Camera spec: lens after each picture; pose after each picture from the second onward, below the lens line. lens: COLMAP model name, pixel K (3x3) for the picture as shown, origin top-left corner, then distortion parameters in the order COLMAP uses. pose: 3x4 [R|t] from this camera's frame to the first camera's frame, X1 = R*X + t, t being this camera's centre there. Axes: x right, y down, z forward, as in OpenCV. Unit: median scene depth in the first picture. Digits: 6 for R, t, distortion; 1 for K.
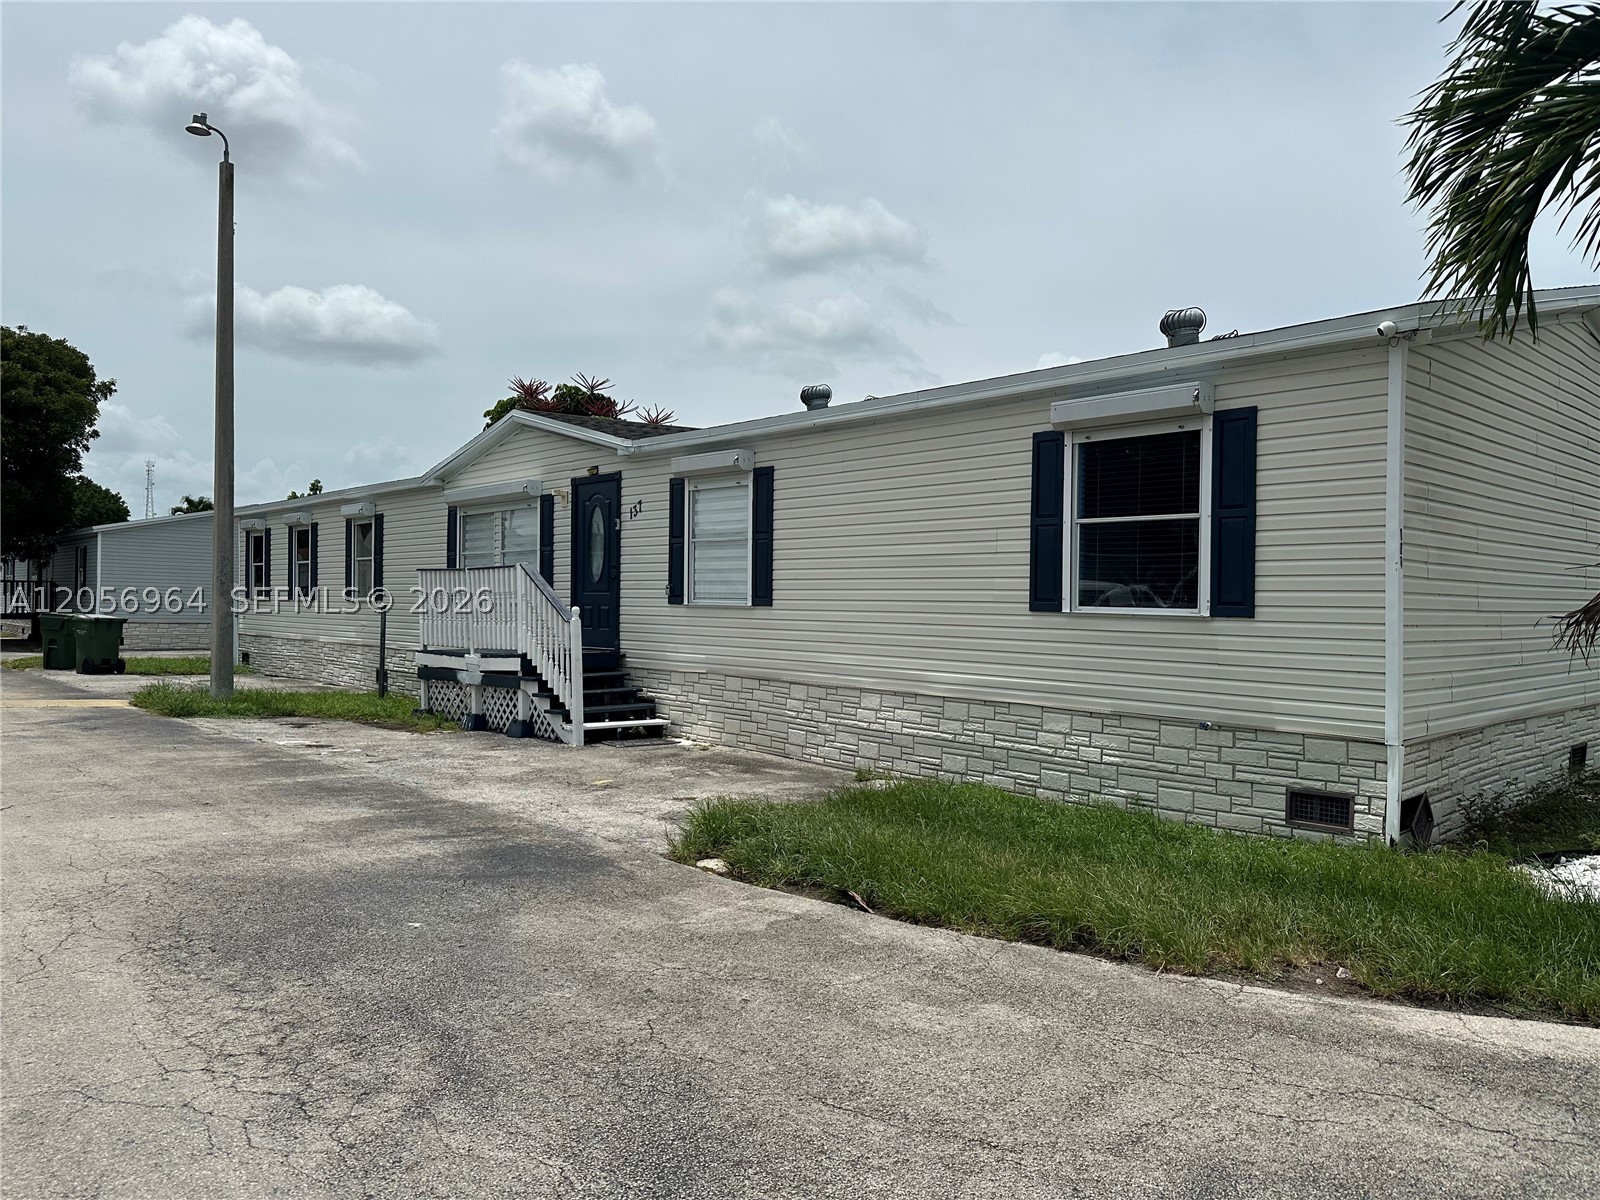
lens RADIAL K [[1109.6, 0, 797.6], [0, 1109.6, 590.6], [0, 0, 1]] dist [0.061167, -0.066133]
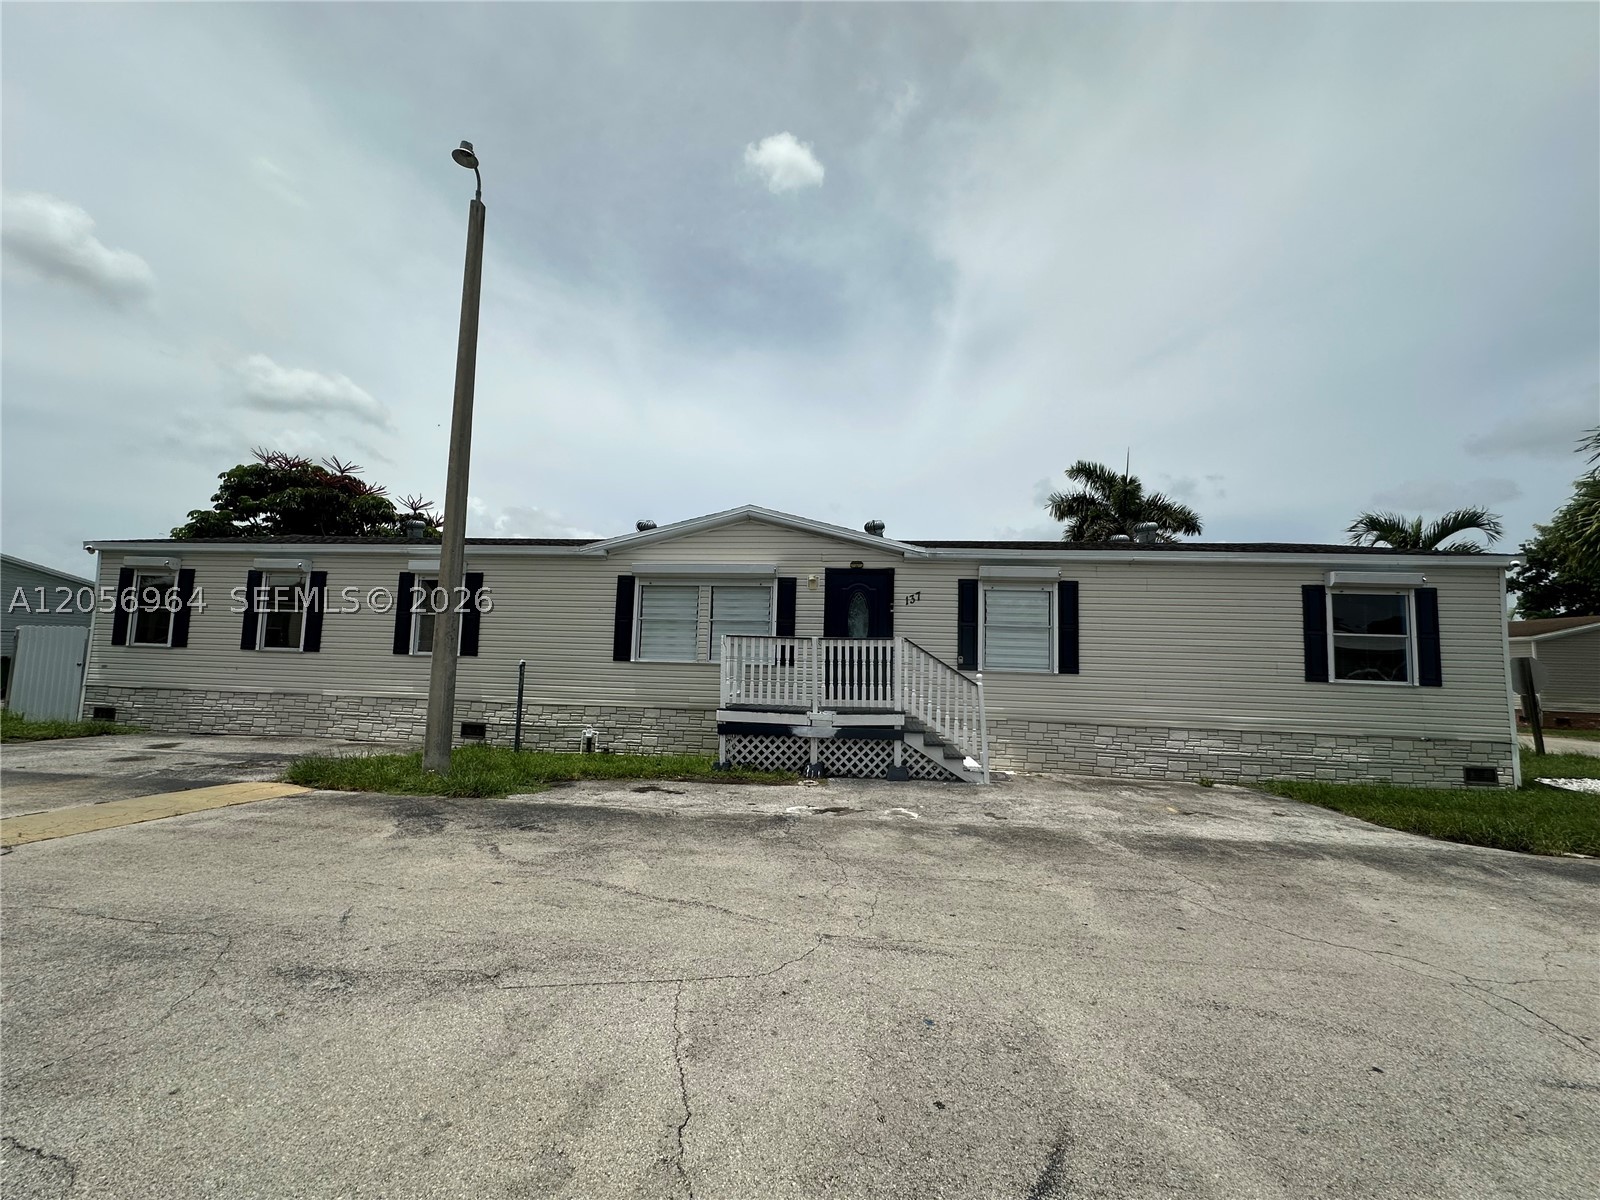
lens RADIAL K [[625.1, 0, 800.0], [0, 625.1, 600.0], [0, 0, 1]] dist [-0.002401, -0.000062]
pose [[0.749255, 0.077028, 0.657787, -1.331010], [-0.028034, 0.996012, -0.084701, -0.005590], [-0.661688, 0.045022, 0.748427, 0.937369]]
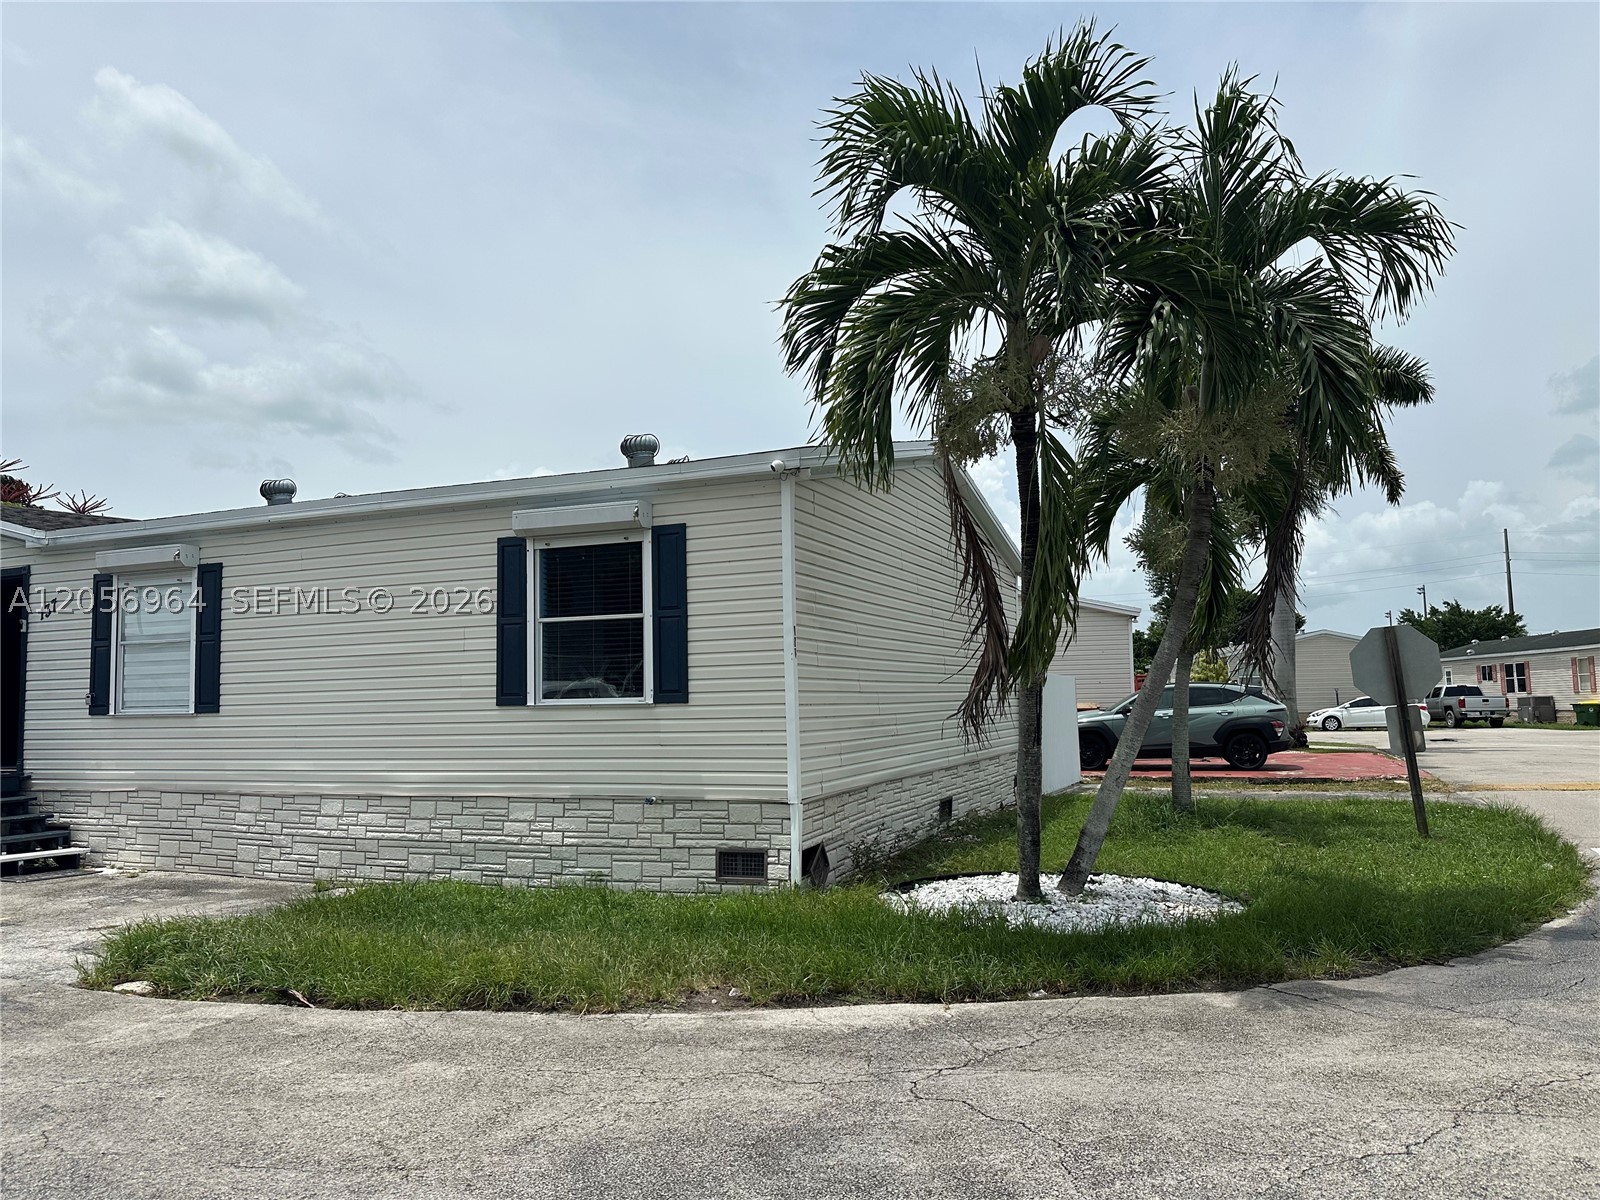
lens RADIAL K [[1109.6, 0, 797.6], [0, 1109.6, 590.6], [0, 0, 1]] dist [0.061167, -0.066133]
pose [[0.904153, 0.007787, 0.427138, 0.018011], [0.030107, 0.996186, -0.081891, 0.005800], [-0.426147, 0.086902, 0.900470, -0.098527]]
